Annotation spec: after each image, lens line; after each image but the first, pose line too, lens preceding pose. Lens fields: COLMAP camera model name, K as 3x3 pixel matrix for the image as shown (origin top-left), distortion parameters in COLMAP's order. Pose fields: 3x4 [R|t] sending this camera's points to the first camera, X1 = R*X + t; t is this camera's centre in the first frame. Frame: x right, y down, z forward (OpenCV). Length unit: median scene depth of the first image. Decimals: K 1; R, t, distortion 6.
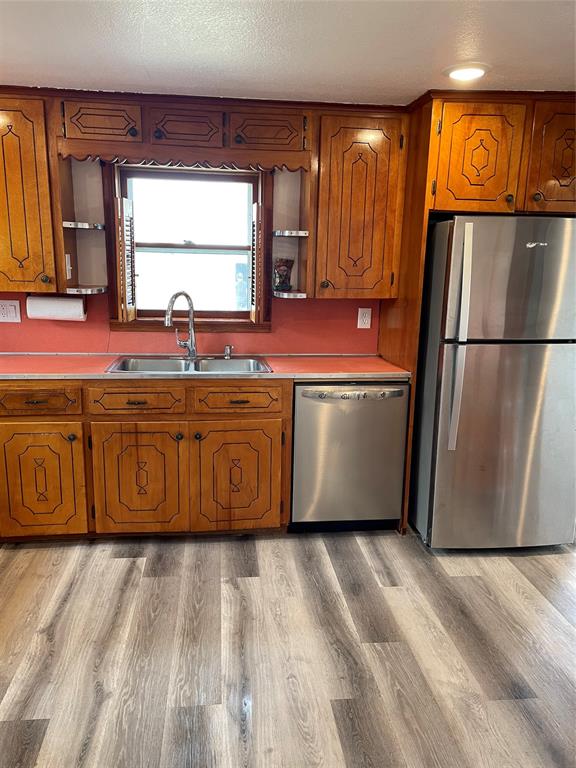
lens RADIAL K [[588.9, 0, 287.5], [0, 588.9, 382.5], [0, 0, 1]] dist [0.071642, -0.015775]
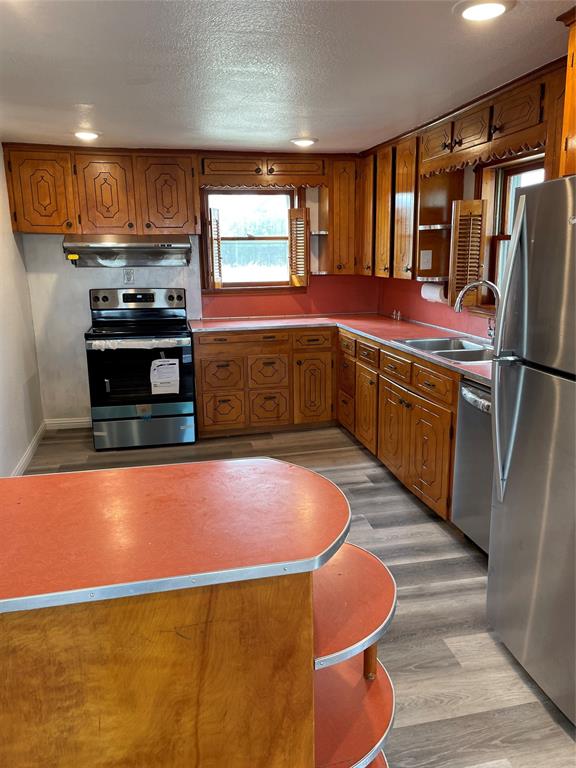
lens RADIAL K [[588.9, 0, 289.6], [0, 588.9, 383.1], [0, 0, 1]] dist [0.071642, -0.015775]
pose [[0.116215, 0.202526, -0.972357, 0.941368], [-0.205890, 0.962637, 0.175894, -0.102067], [0.971650, 0.179757, 0.153571, 0.602861]]
